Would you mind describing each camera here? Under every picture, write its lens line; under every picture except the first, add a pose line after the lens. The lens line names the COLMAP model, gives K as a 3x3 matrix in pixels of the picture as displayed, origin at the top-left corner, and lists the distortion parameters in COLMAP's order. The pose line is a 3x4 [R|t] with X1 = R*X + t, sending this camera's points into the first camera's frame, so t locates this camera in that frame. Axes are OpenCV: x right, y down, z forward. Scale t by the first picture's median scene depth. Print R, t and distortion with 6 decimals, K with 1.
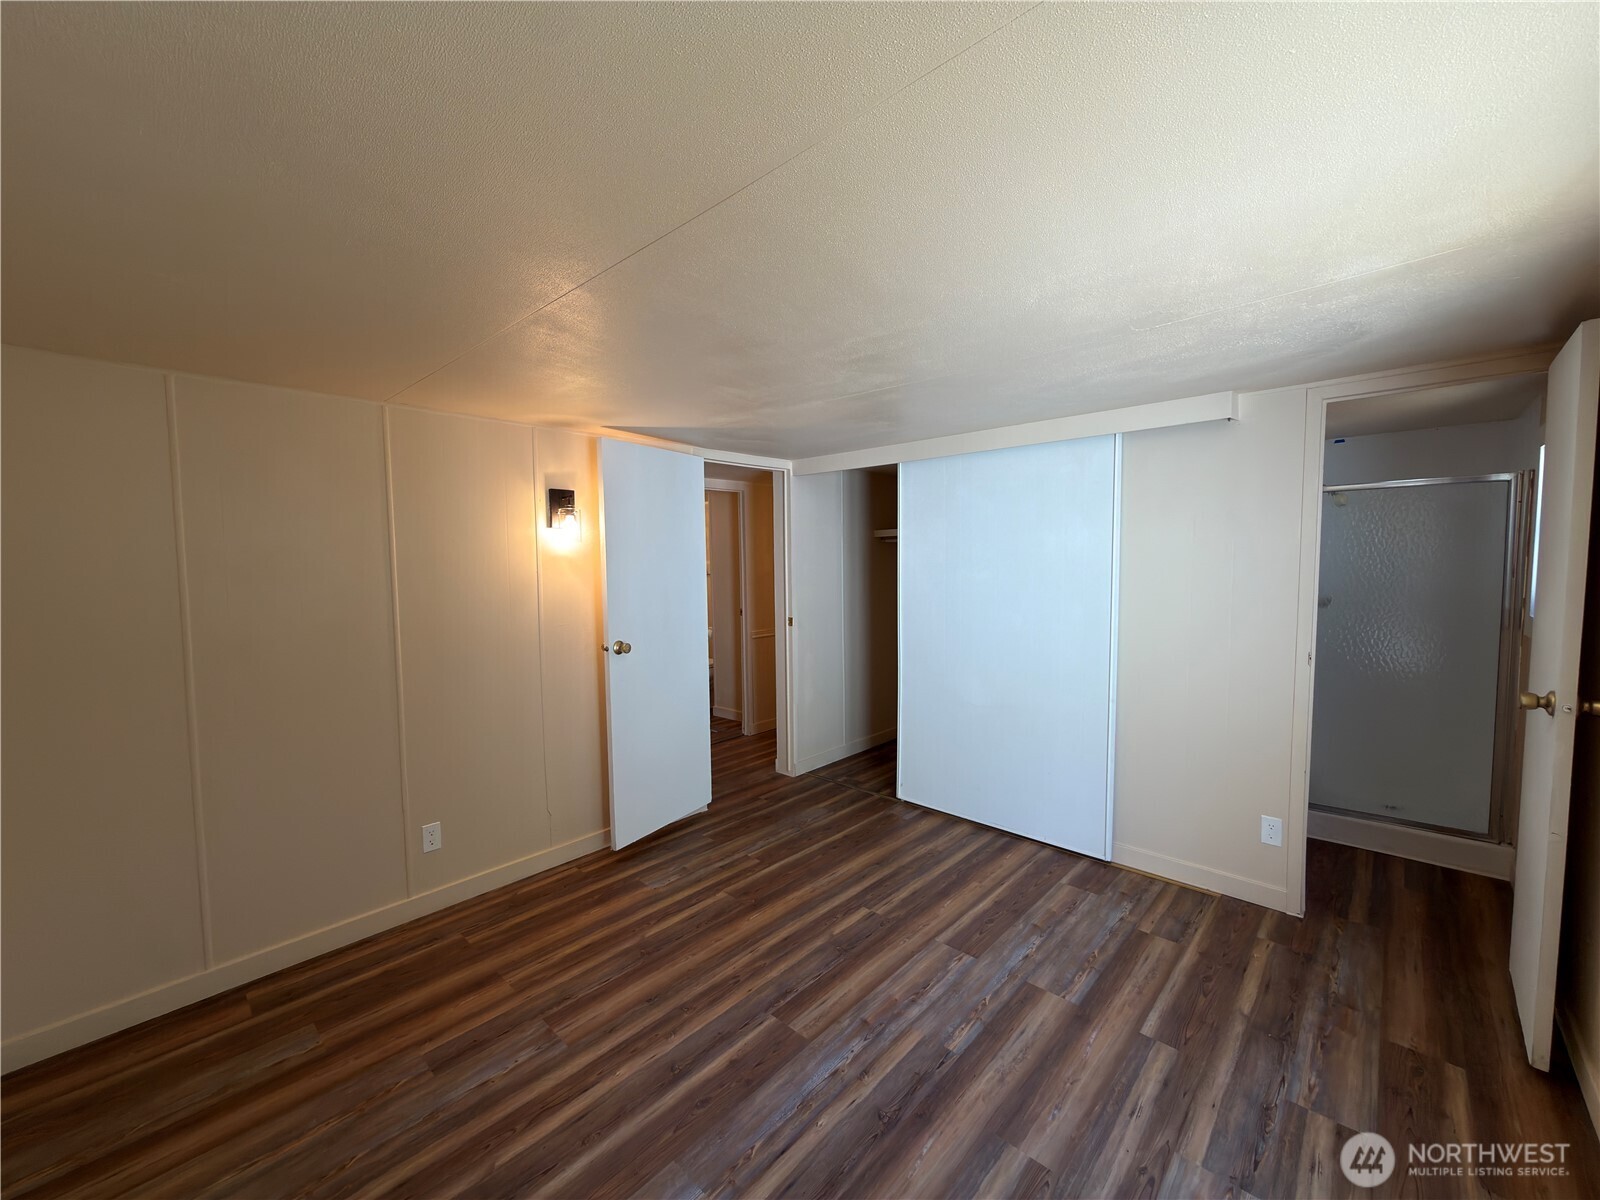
lens RADIAL K [[638.4, 0, 800.0], [0, 638.4, 600.0], [0, 0, 1]] dist [0.000474, -0.000432]
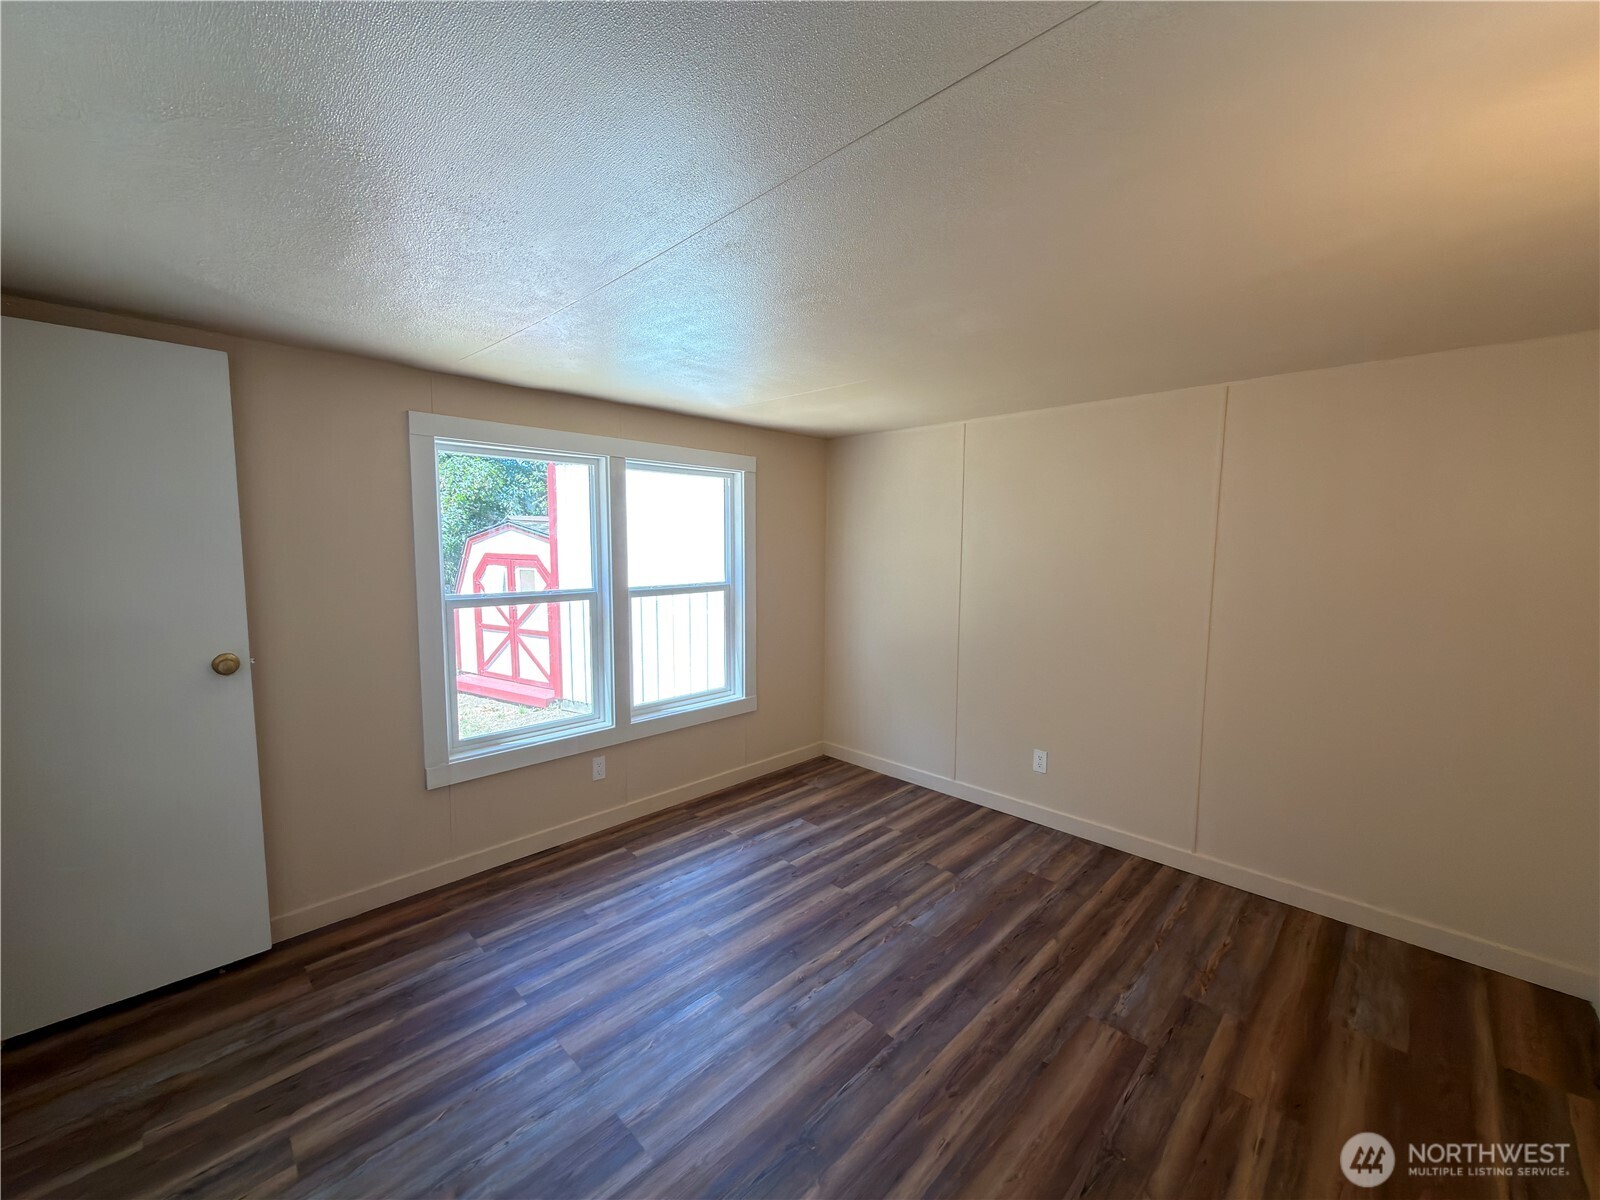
lens RADIAL K [[638.4, 0, 800.0], [0, 638.4, 600.0], [0, 0, 1]] dist [0.000474, -0.000432]
pose [[-0.999701, 0.005524, 0.023819, 0.065885], [0.009365, 0.986367, 0.164296, -0.123096], [-0.022586, 0.164470, -0.986123, 1.855988]]
